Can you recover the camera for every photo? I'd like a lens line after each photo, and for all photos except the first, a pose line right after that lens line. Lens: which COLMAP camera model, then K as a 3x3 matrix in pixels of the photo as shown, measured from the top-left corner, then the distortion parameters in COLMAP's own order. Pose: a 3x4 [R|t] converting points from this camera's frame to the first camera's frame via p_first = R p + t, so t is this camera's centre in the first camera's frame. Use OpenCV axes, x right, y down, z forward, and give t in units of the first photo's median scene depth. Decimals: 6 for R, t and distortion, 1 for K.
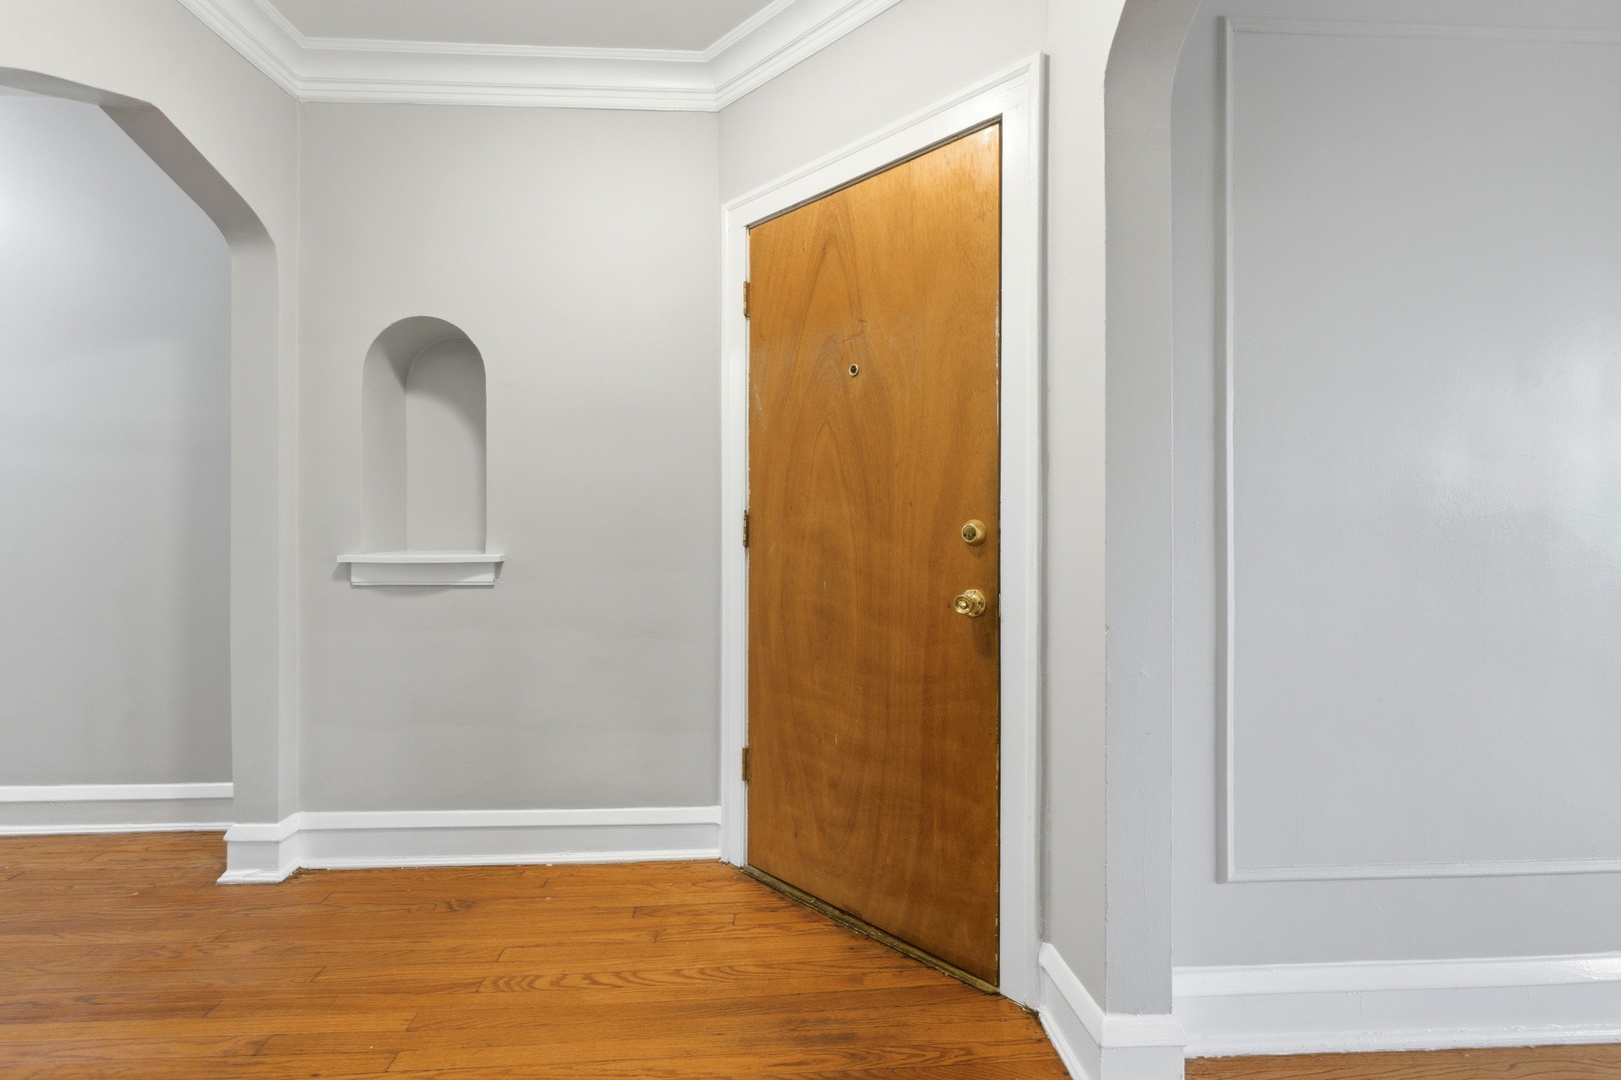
lens RADIAL K [[688.9, 0, 814.9], [0, 688.9, 527.0], [0, 0, 1]] dist [0.012125, -0.000116]
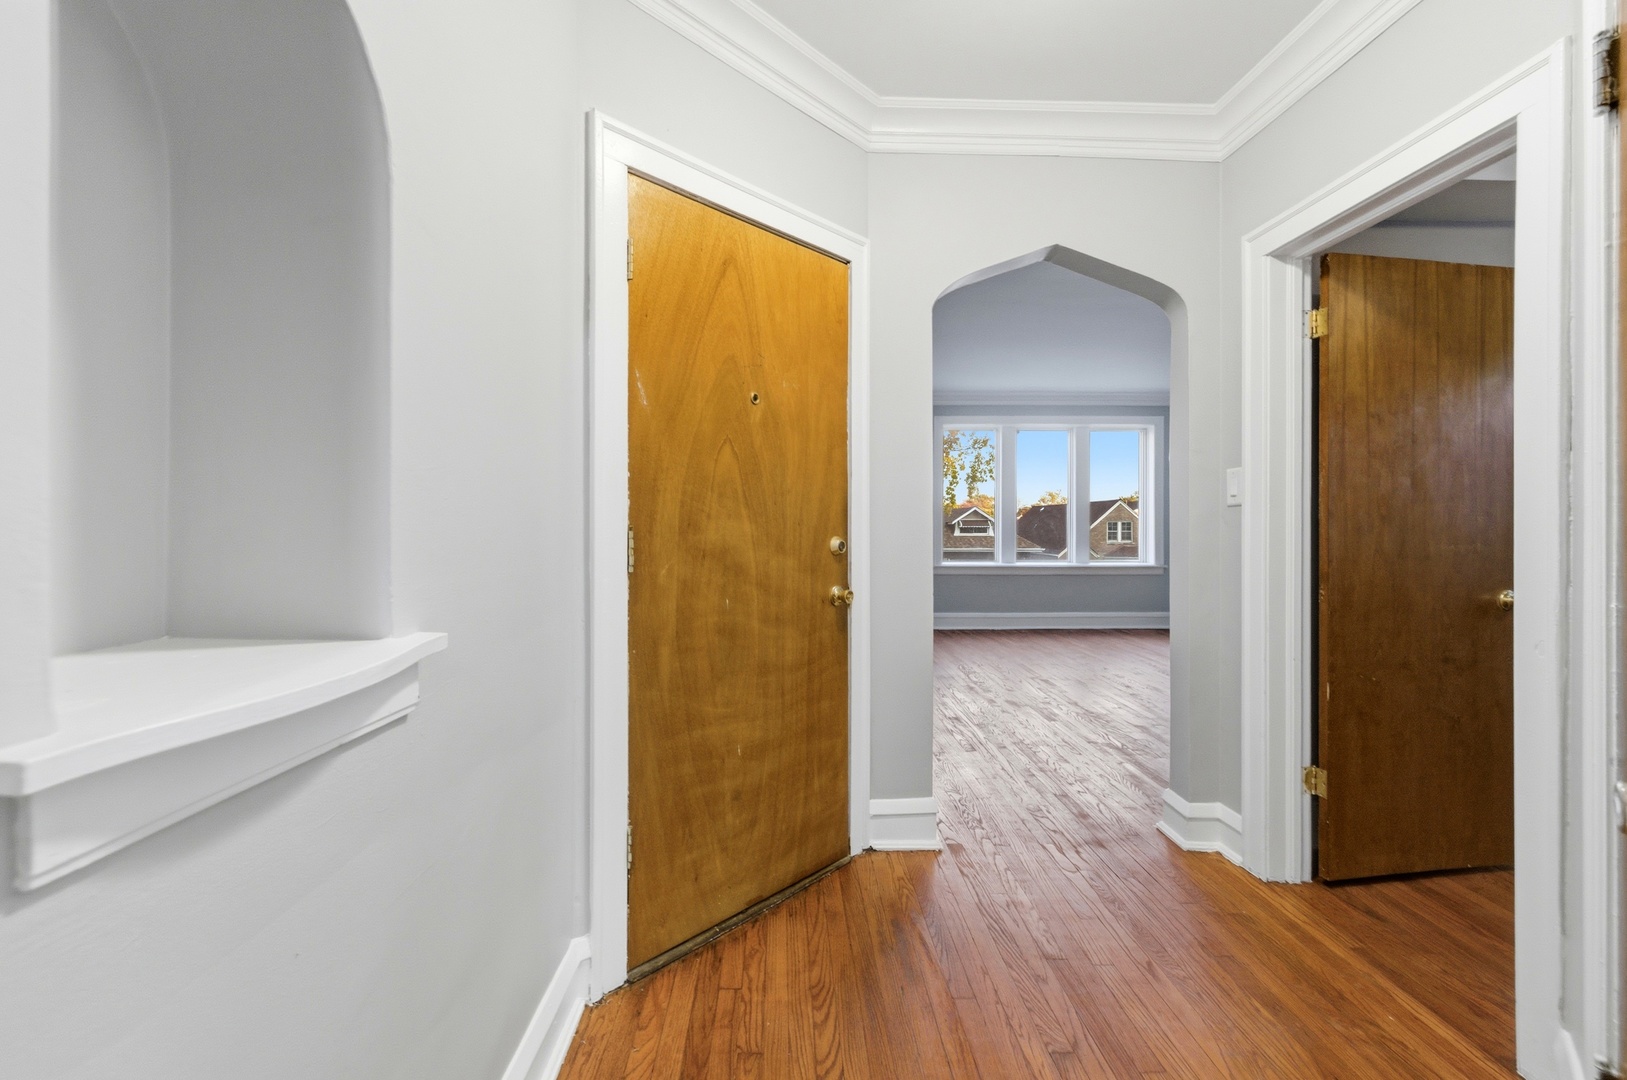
lens RADIAL K [[682.9, 0, 803.5], [0, 682.9, 526.3], [0, 0, 1]] dist [0.008699, -0.000040]
pose [[0.033968, -0.001007, 0.999422, -0.997240], [-0.000014, 0.999999, 0.001008, -0.028446], [-0.999423, -0.000048, 0.033968, 0.878300]]
